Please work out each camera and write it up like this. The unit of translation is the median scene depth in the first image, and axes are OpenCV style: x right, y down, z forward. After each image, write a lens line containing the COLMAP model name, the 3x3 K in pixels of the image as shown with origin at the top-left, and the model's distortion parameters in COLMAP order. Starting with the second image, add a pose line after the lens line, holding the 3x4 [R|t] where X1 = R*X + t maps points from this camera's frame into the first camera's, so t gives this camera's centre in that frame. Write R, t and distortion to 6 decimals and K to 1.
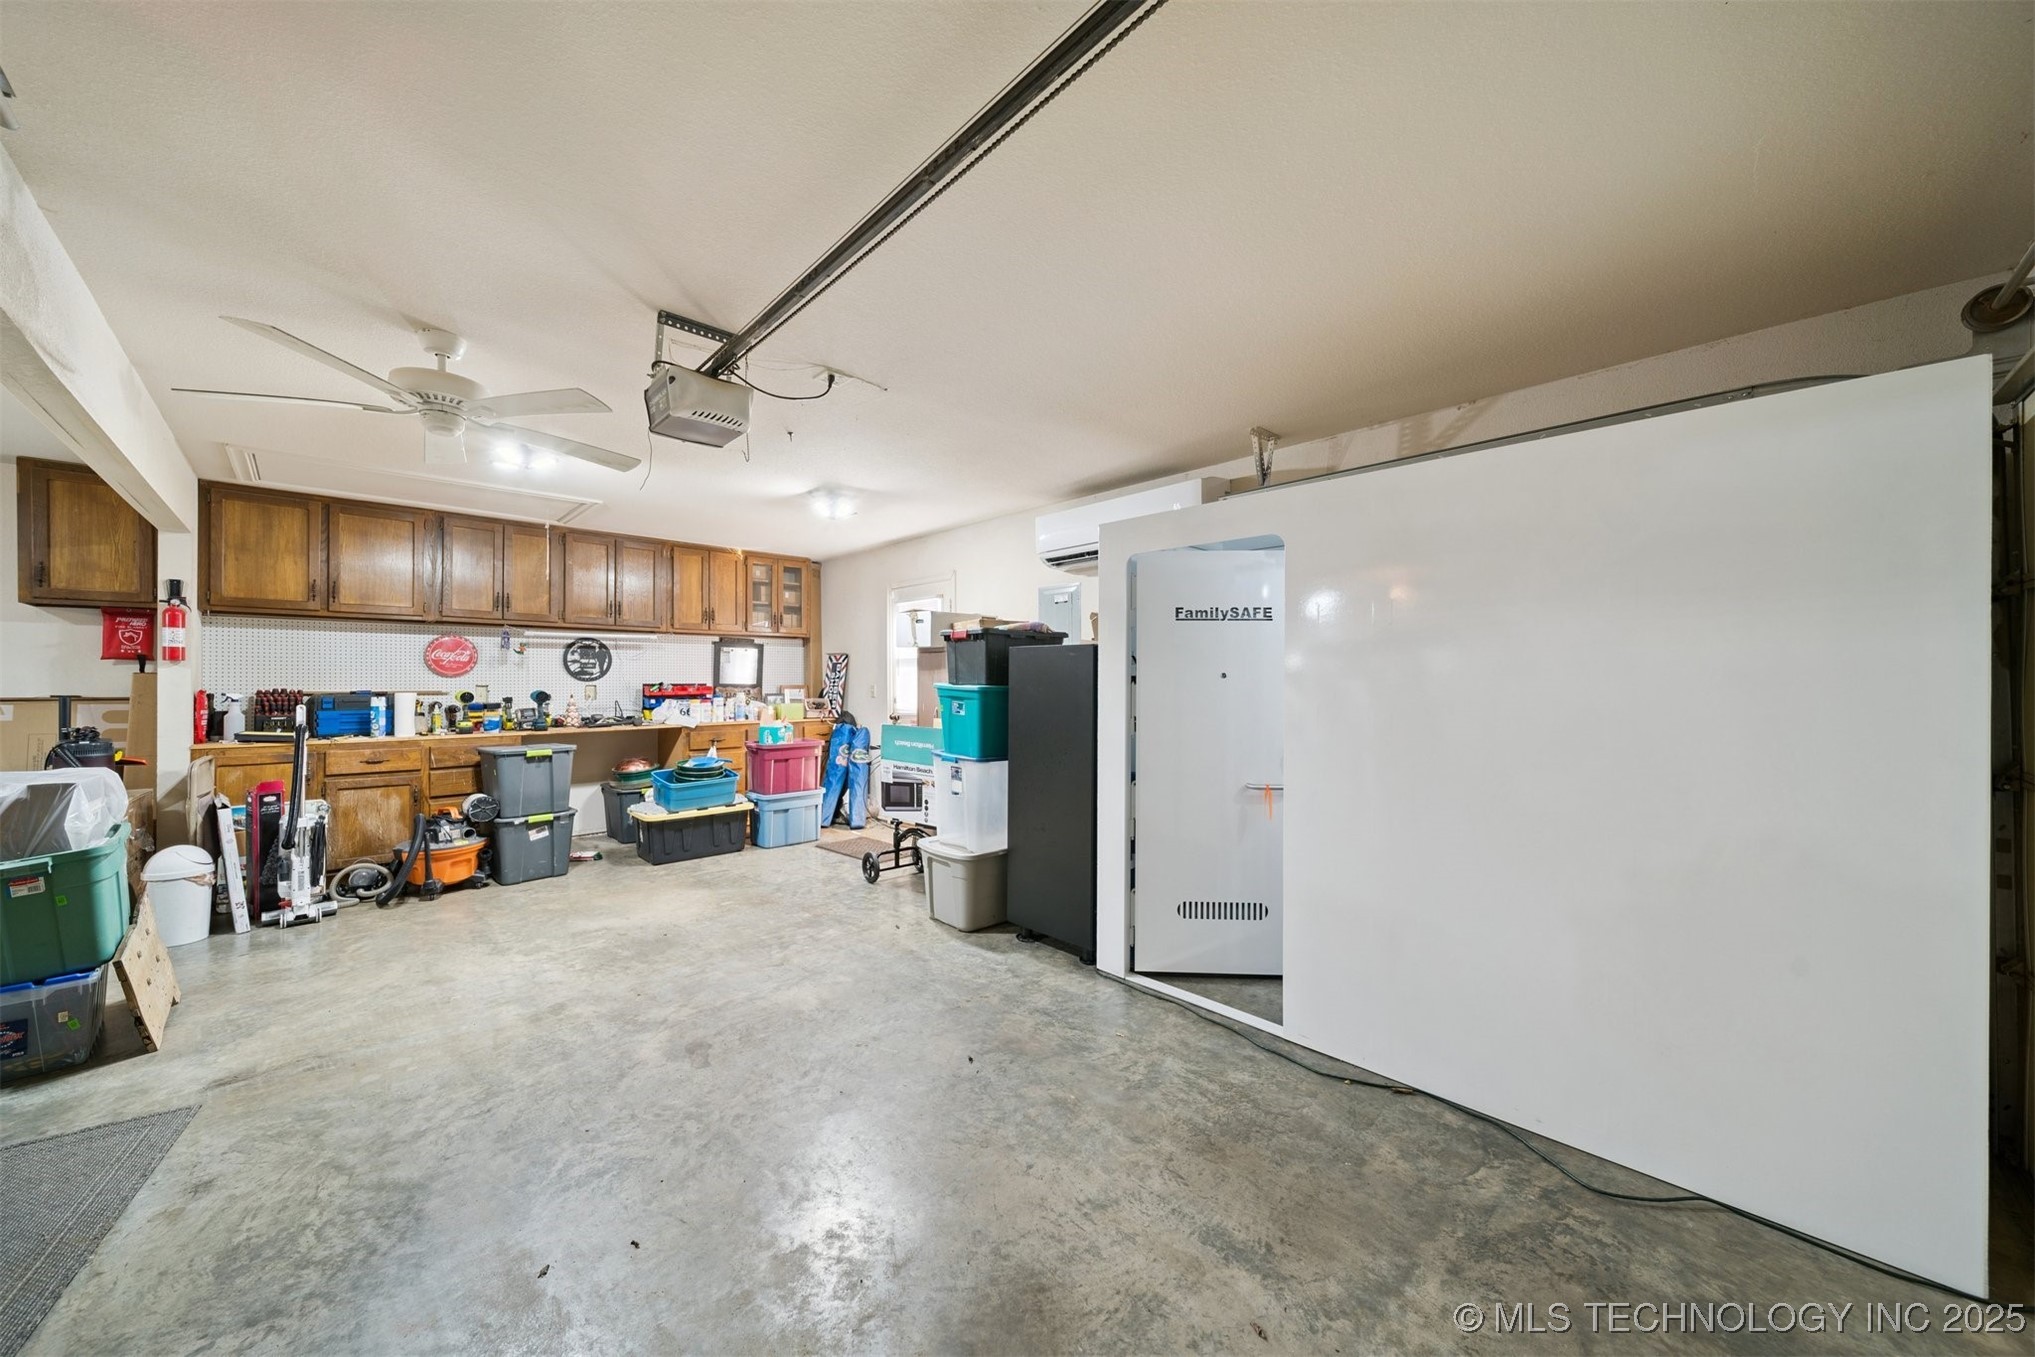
lens RADIAL K [[720.4, 0, 1010.3], [0, 720.4, 677.3], [0, 0, 1]] dist [-0.001301, -0.000529]
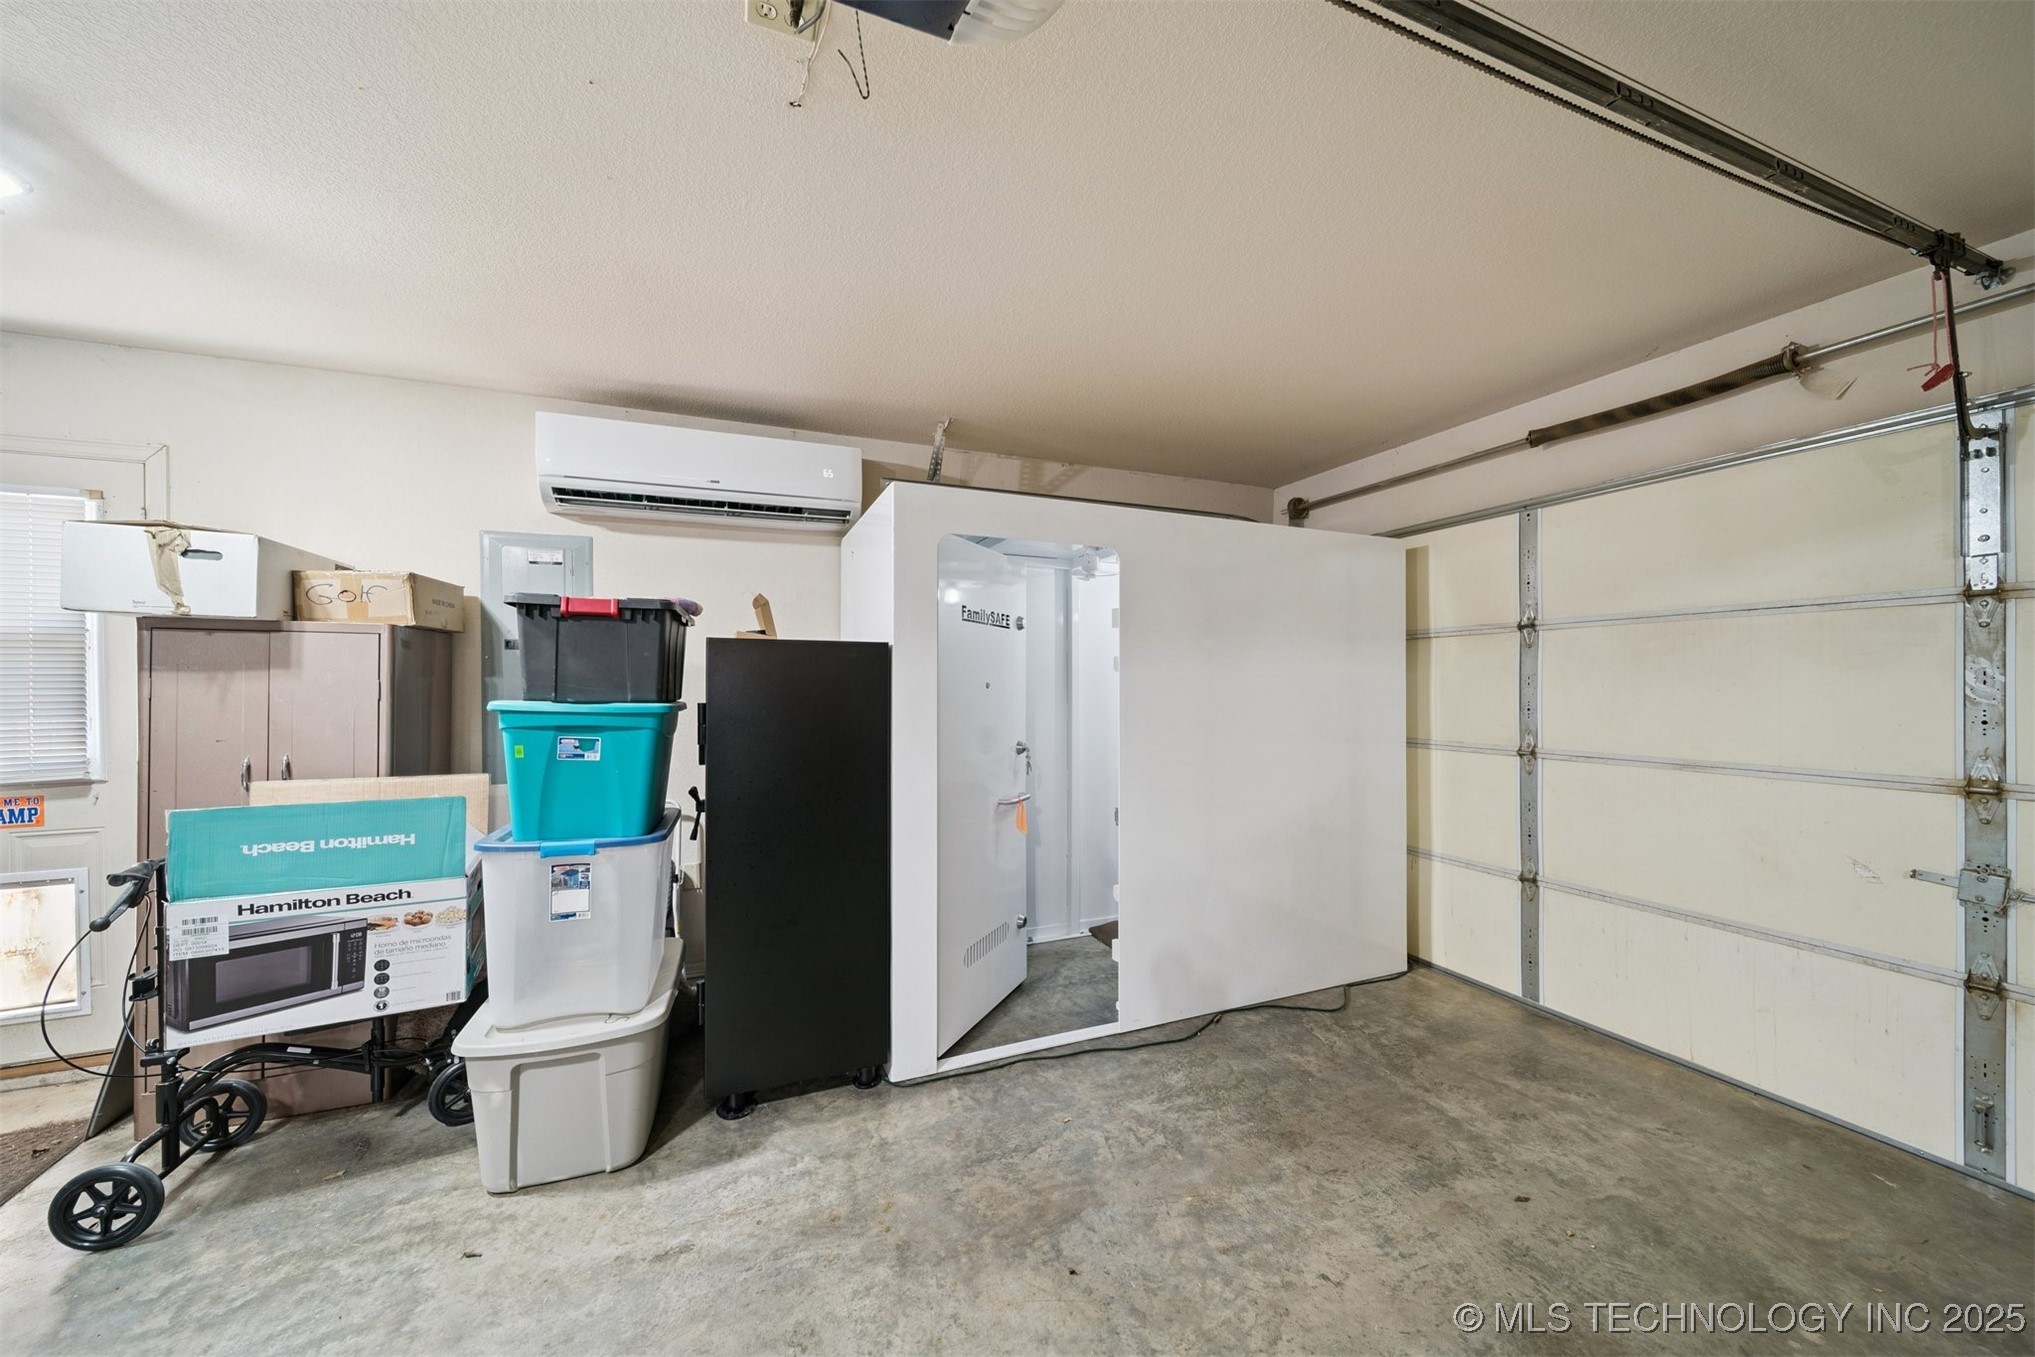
lens RADIAL K [[720.4, 0, 1013.0], [0, 720.4, 683.8], [0, 0, 1]] dist [-0.001301, -0.000529]
pose [[0.355714, 0.000337, 0.934595, -0.593607], [-0.000425, 1.000000, -0.000199, -0.004628], [-0.934595, -0.000326, 0.355714, 0.703917]]
